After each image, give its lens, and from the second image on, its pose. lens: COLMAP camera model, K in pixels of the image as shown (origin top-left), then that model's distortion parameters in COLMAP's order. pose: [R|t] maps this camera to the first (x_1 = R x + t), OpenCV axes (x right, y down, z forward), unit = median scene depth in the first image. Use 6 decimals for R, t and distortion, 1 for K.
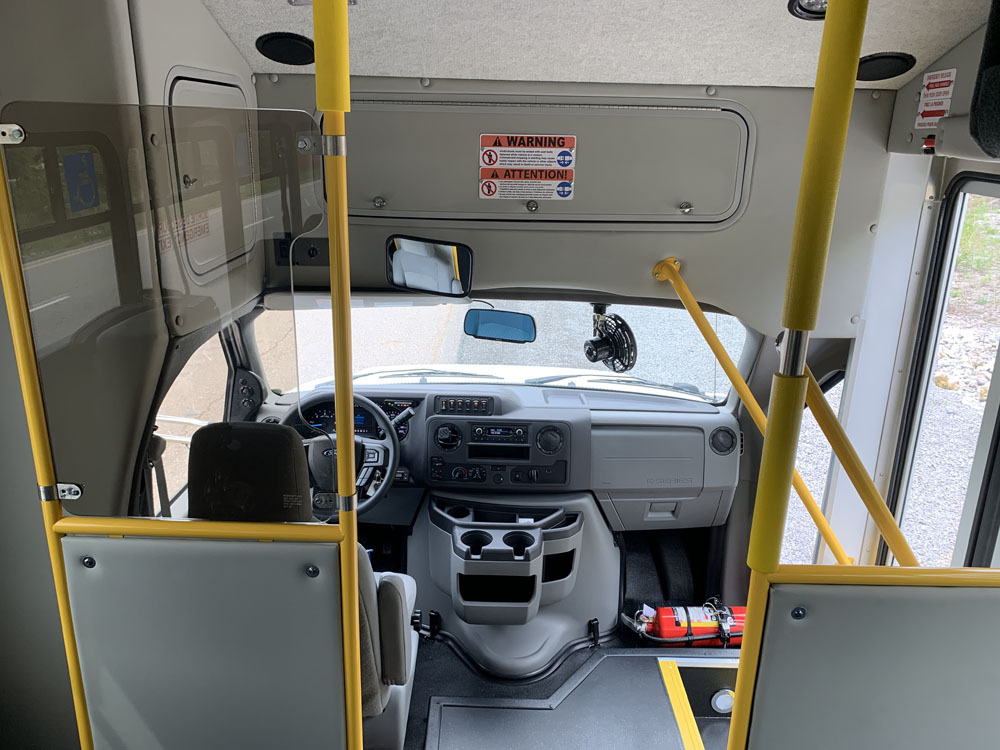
lens RADIAL K [[760.5, 0, 503.0], [0, 760.5, 381.8], [0, 0, 1]] dist [0.045972, -0.047230]
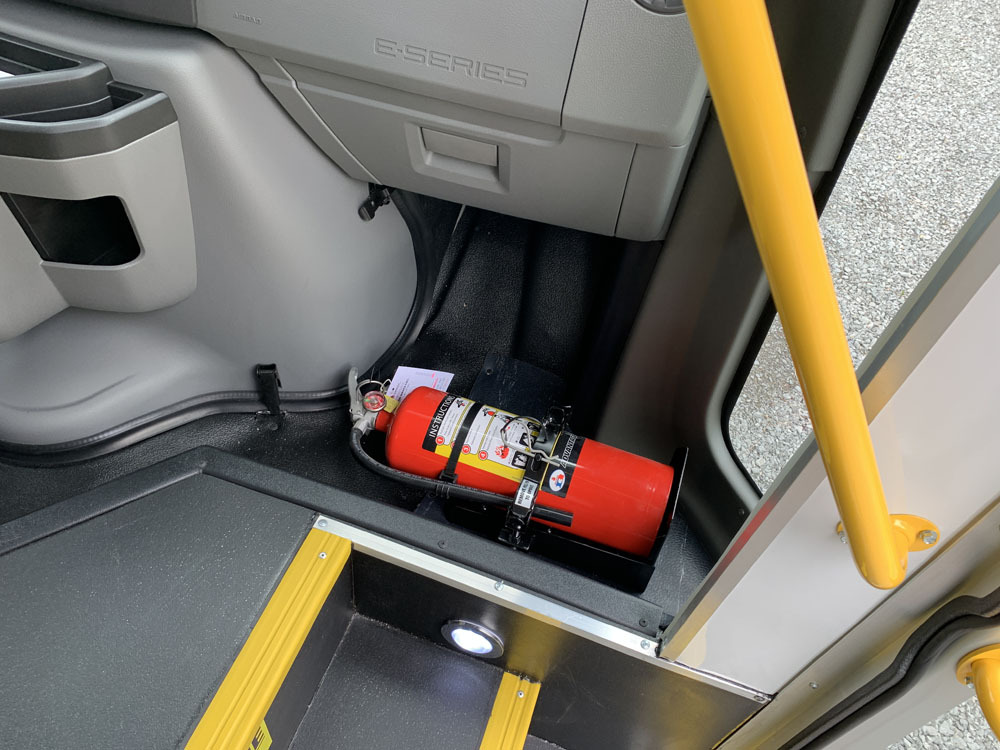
lens RADIAL K [[760.5, 0, 504.6], [0, 760.5, 374.7], [0, 0, 1]] dist [0.045972, -0.047230]
pose [[0.944392, 0.306034, -0.120281, 0.391950], [-0.204331, 0.832772, 0.514528, 0.094724], [0.257630, -0.461339, 0.848996, 0.892935]]
